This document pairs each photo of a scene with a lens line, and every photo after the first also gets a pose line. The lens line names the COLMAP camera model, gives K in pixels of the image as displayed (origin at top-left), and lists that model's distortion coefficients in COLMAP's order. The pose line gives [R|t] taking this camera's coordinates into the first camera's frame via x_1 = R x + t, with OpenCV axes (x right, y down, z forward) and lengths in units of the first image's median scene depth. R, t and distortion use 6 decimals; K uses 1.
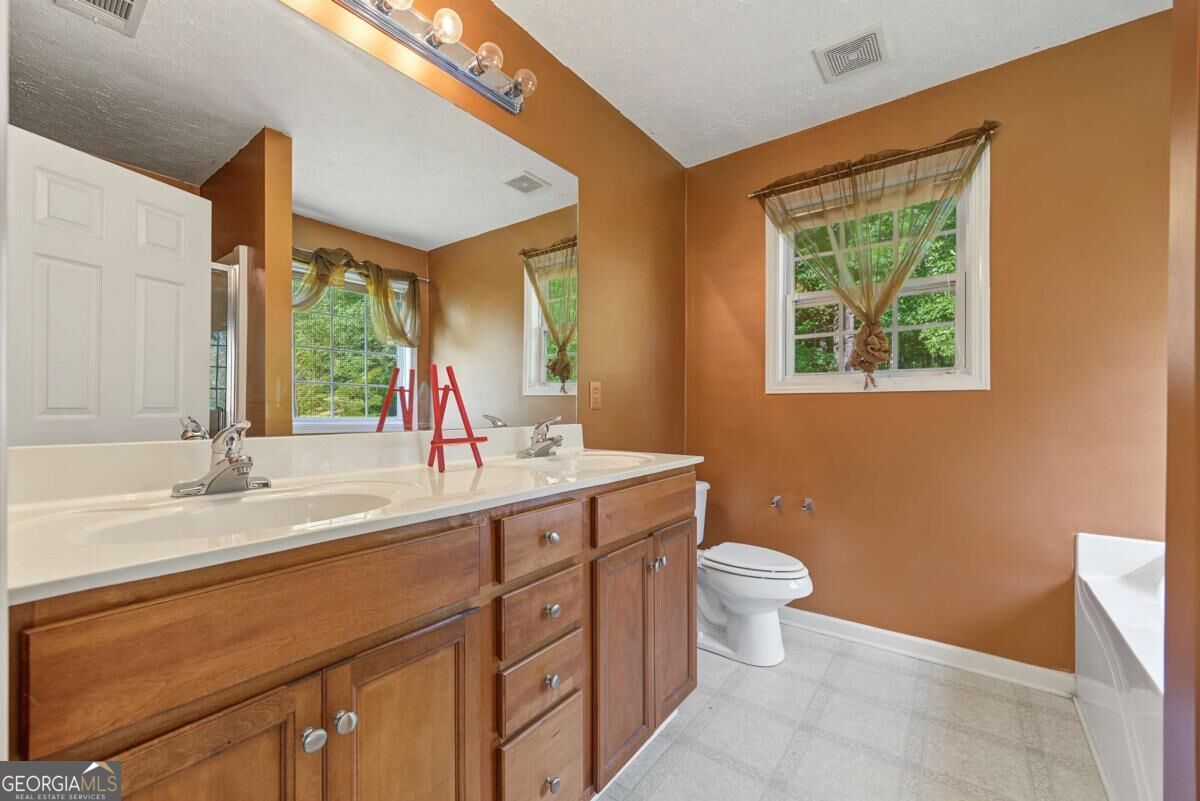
lens RADIAL K [[497.8, 0, 596.9], [0, 497.8, 404.7], [0, 0, 1]] dist [0.015575, 0.000542]
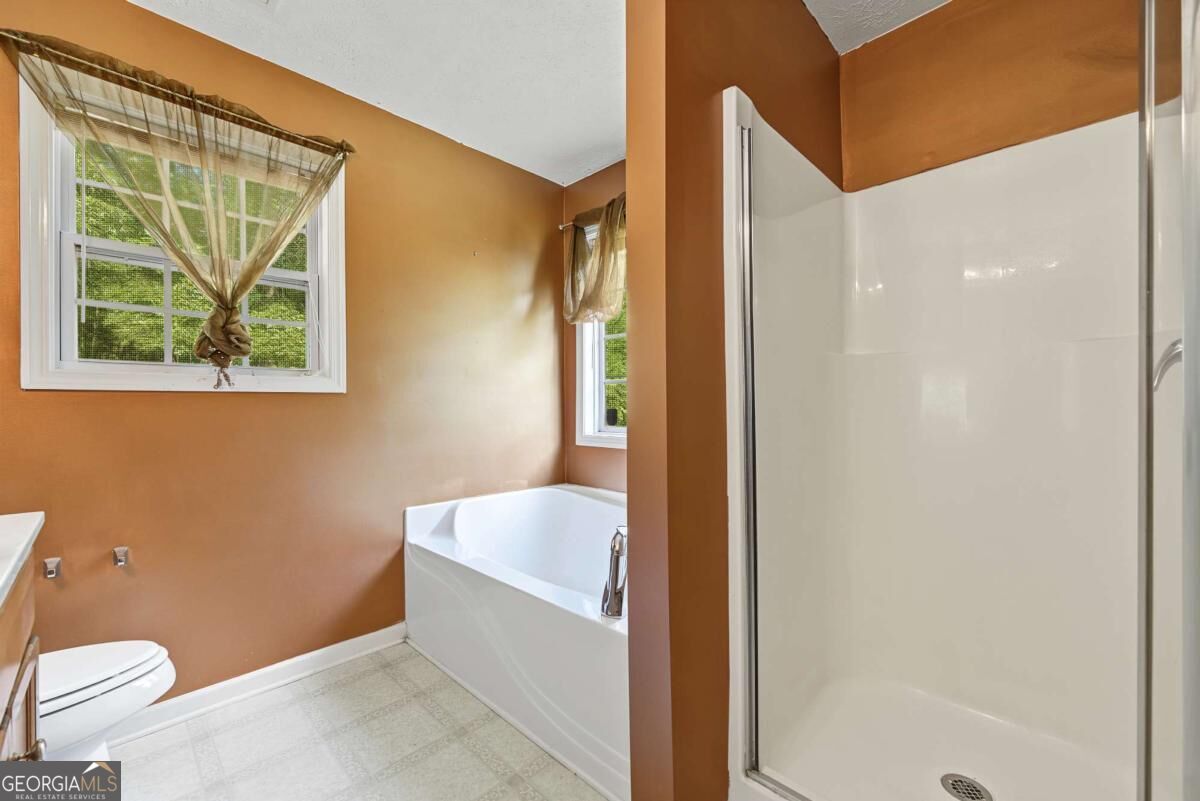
lens RADIAL K [[497.8, 0, 596.4], [0, 497.8, 404.1], [0, 0, 1]] dist [0.015575, 0.000542]
pose [[0.127192, 0.003591, 0.991872, -0.191343], [0.002562, 0.999989, -0.003949, -0.000152], [-0.991875, 0.003043, 0.127181, 0.307075]]
